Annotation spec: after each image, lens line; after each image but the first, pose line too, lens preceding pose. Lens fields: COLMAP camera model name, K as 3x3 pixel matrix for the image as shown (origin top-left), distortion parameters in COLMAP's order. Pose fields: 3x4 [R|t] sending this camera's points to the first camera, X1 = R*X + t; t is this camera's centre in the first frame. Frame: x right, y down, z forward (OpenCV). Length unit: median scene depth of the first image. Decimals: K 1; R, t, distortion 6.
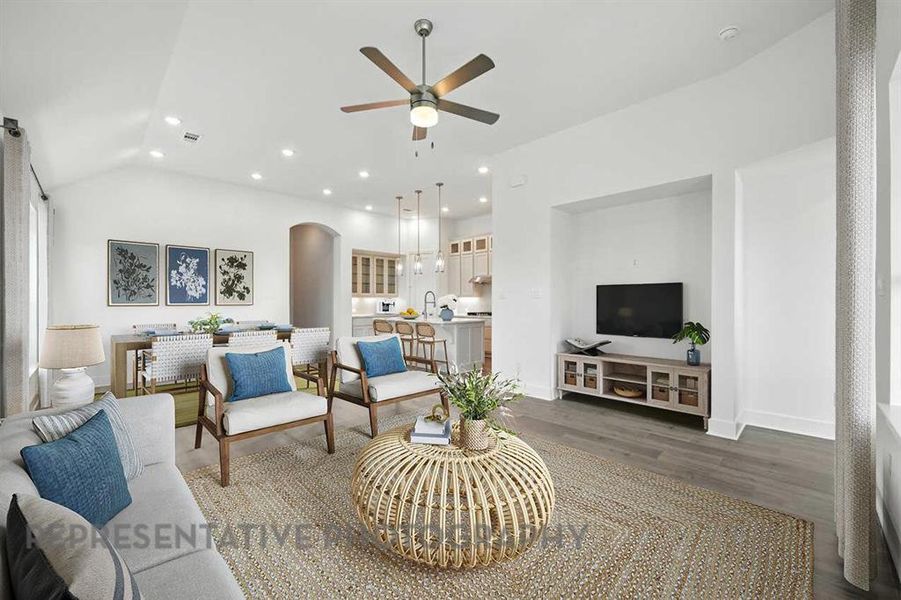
lens RADIAL K [[363.8, 0, 455.7], [0, 363.8, 303.3], [0, 0, 1]] dist [-0.007950, -0.000520]
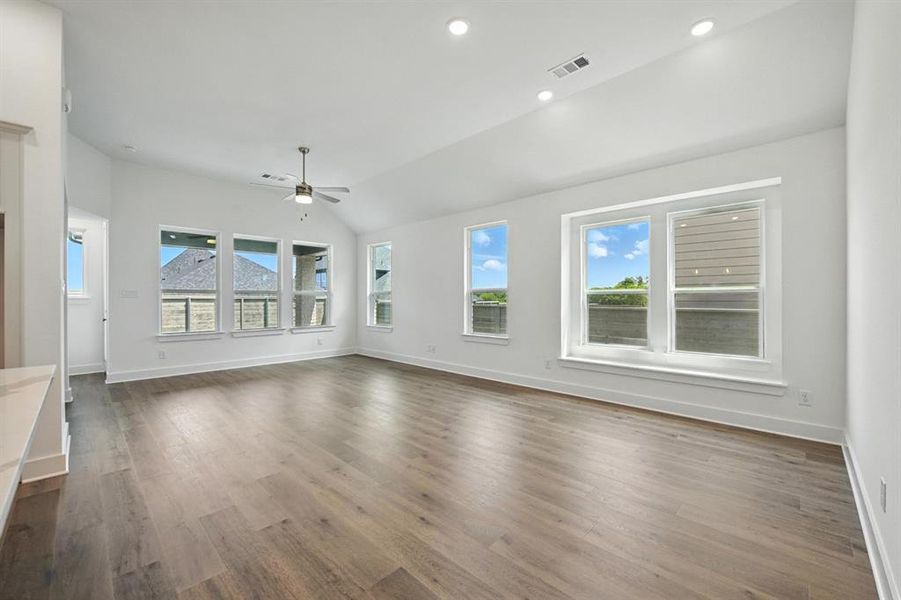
lens RADIAL K [[365.9, 0, 455.5], [0, 365.9, 299.6], [0, 0, 1]] dist [-0.010537, 0.000284]
pose [[-0.999829, 0.000327, -0.018482, -0.265153], [0.000227, 0.999985, 0.005431, -0.005723], [0.018484, 0.005426, -0.999814, 0.909806]]
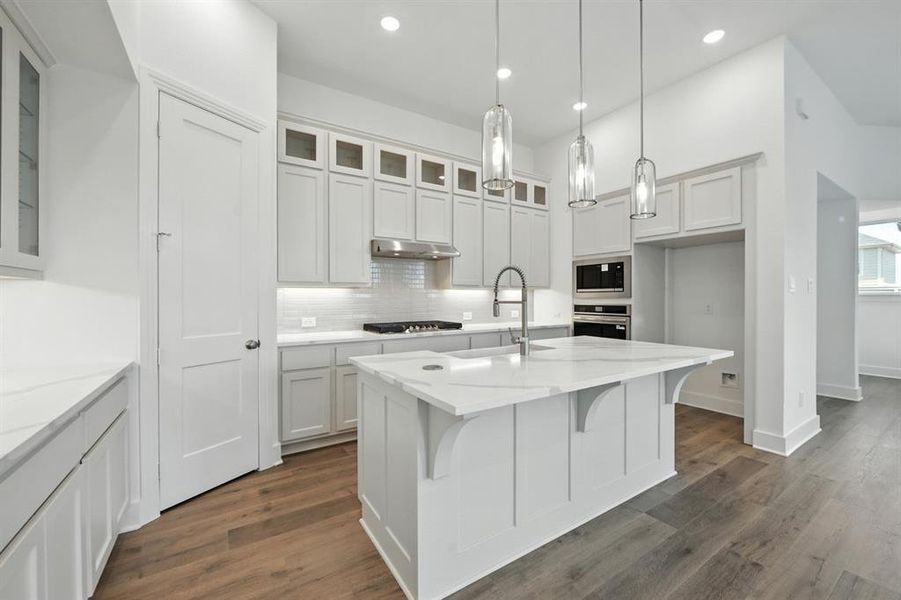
lens RADIAL K [[361.4, 0, 455.3], [0, 361.4, 298.8], [0, 0, 1]] dist [-0.010803, -0.000317]
pose [[0.208587, -0.005991, 0.977985, -0.325343], [0.006962, 0.999965, 0.004641, -0.006051], [-0.977979, 0.005840, 0.208621, 0.829462]]
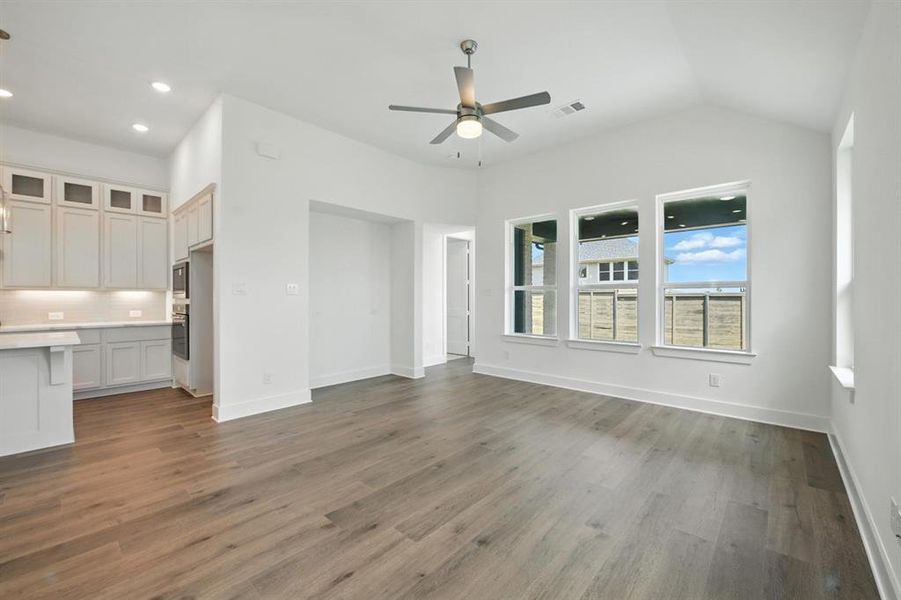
lens RADIAL K [[362.2, 0, 455.7], [0, 362.2, 299.0], [0, 0, 1]] dist [-0.008367, -0.000192]
pose [[-0.050453, -0.005194, 0.998713, -0.378093], [0.005581, 0.999969, 0.005483, -0.003691], [-0.998711, 0.005850, -0.050423, 0.351291]]
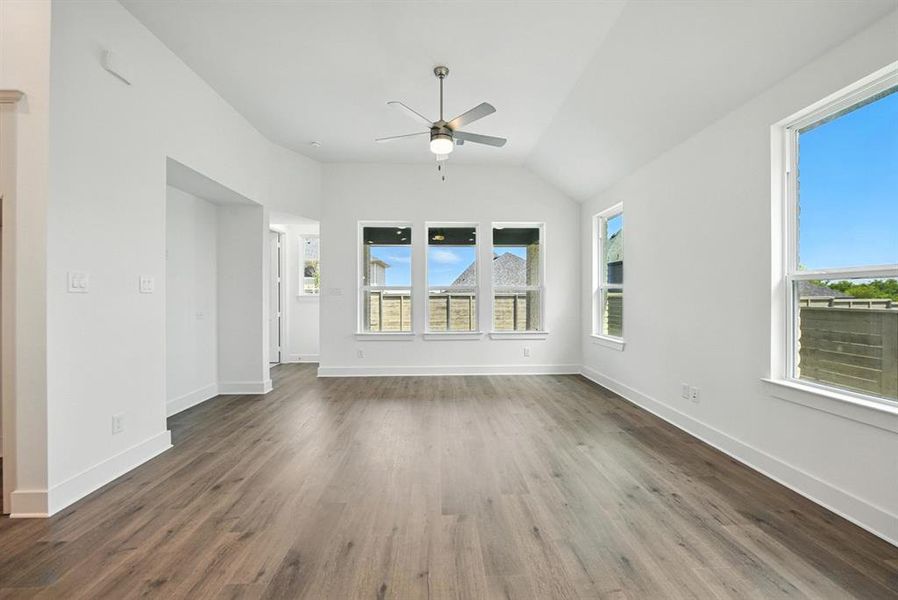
lens RADIAL K [[362.4, 0, 450.6], [0, 362.4, 297.0], [0, 0, 1]] dist [-0.008107, 0.000012]
pose [[-0.731978, -0.000100, 0.681329, -0.302839], [0.004754, 0.999975, 0.005254, -0.004948], [-0.681312, 0.007085, -0.731959, 0.596318]]
